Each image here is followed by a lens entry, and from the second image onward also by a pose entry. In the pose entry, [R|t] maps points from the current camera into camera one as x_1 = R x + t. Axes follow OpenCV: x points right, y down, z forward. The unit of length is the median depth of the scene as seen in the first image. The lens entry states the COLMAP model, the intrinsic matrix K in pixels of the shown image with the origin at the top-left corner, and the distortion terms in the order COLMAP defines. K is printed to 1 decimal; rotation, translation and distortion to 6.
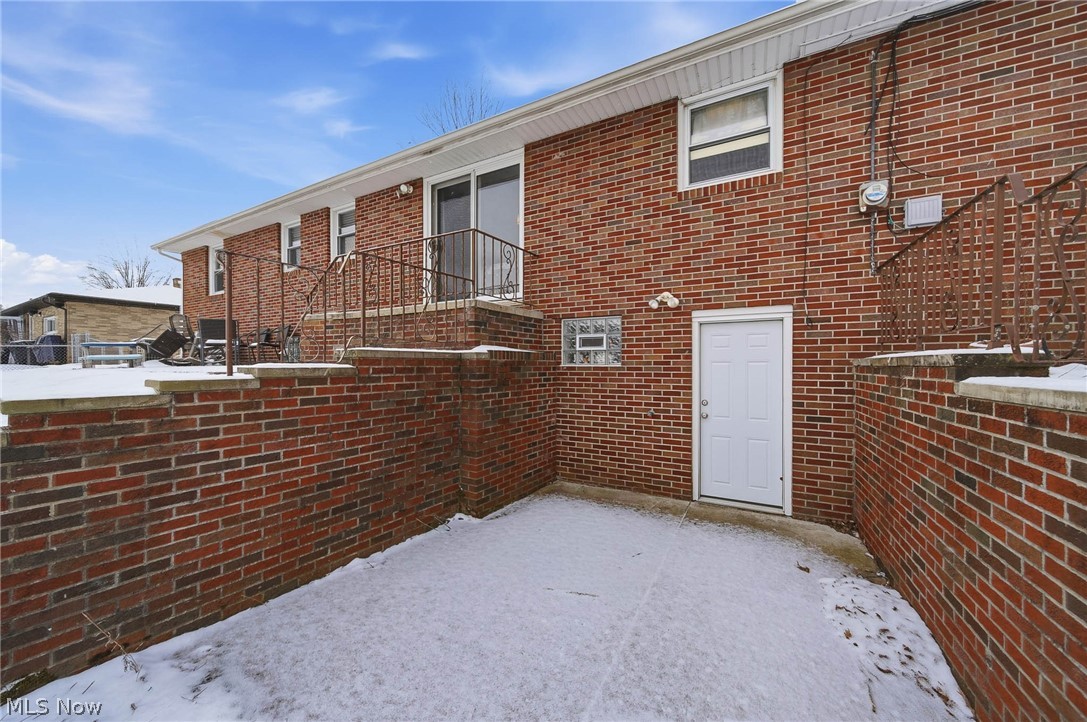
lens RADIAL K [[400.5, 0, 543.5], [0, 400.5, 361.0], [0, 0, 1]] dist [0.001053, 0.000056]
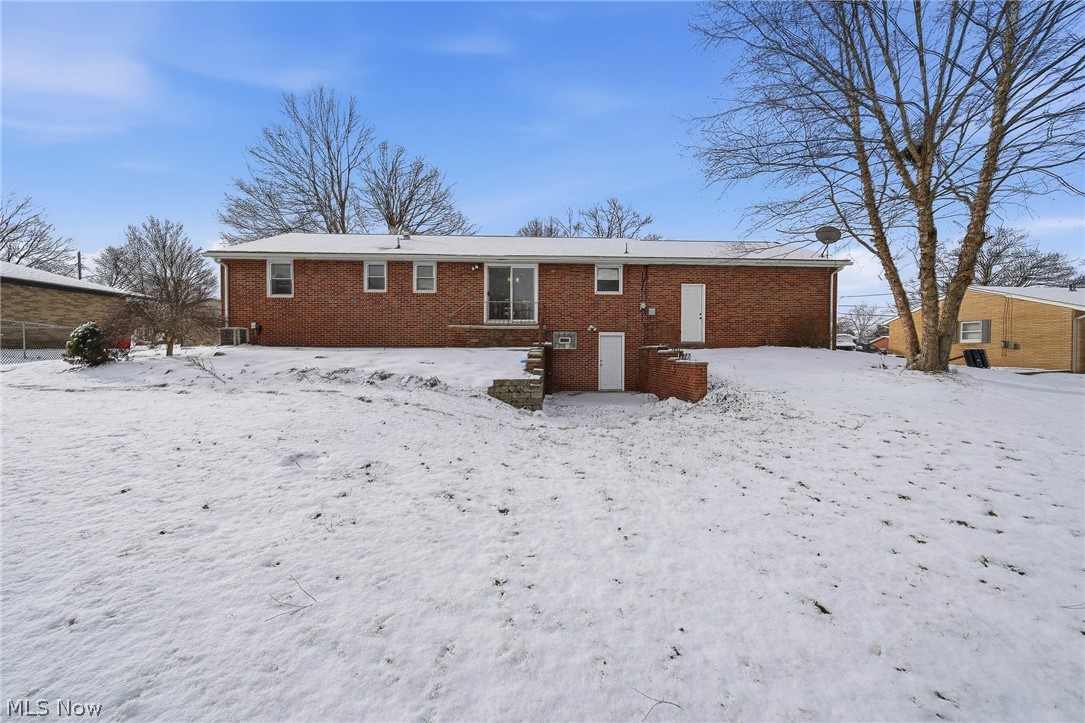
lens RADIAL K [[396.0, 0, 559.9], [0, 396.0, 364.2], [0, 0, 1]] dist [-0.001096, 0.000011]
pose [[0.840058, -0.016006, 0.542260, -1.649487], [-0.006810, 0.999175, 0.040042, 0.010421], [-0.542453, -0.037331, 0.839256, -1.539855]]
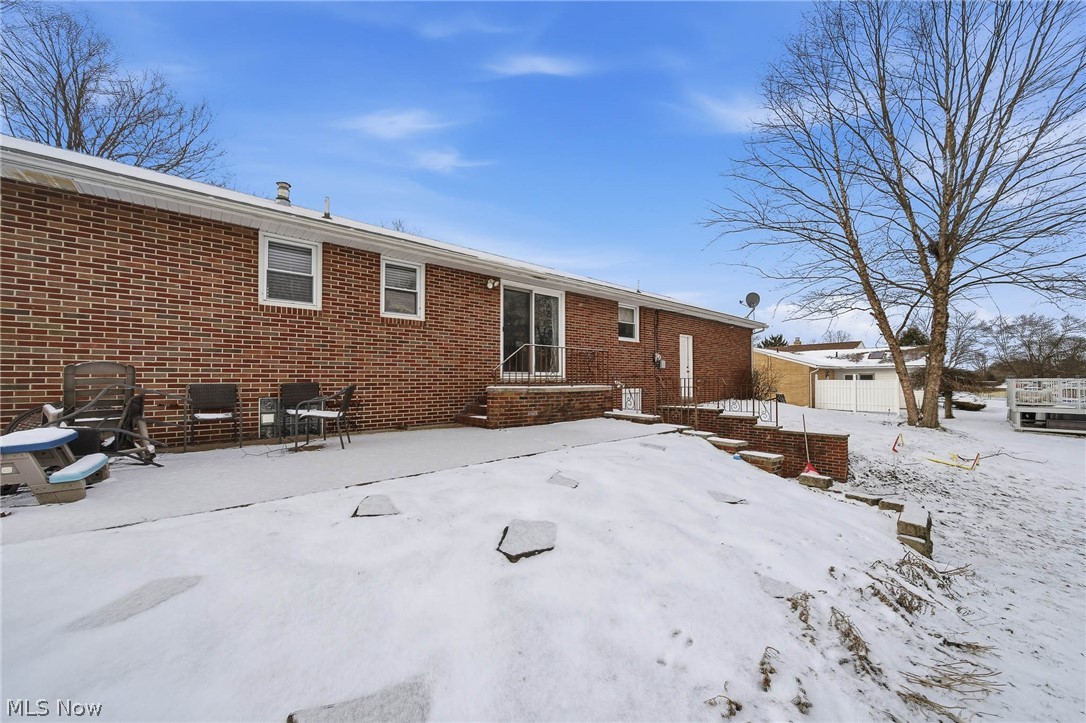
lens RADIAL K [[391.2, 0, 541.9], [0, 391.2, 365.1], [0, 0, 1]] dist [0.000029, 0.000003]
pose [[0.350999, 0.043078, 0.935385, -2.098717], [-0.000601, 0.998951, -0.045780, -0.165002], [-0.936376, 0.015507, 0.350656, 0.623570]]
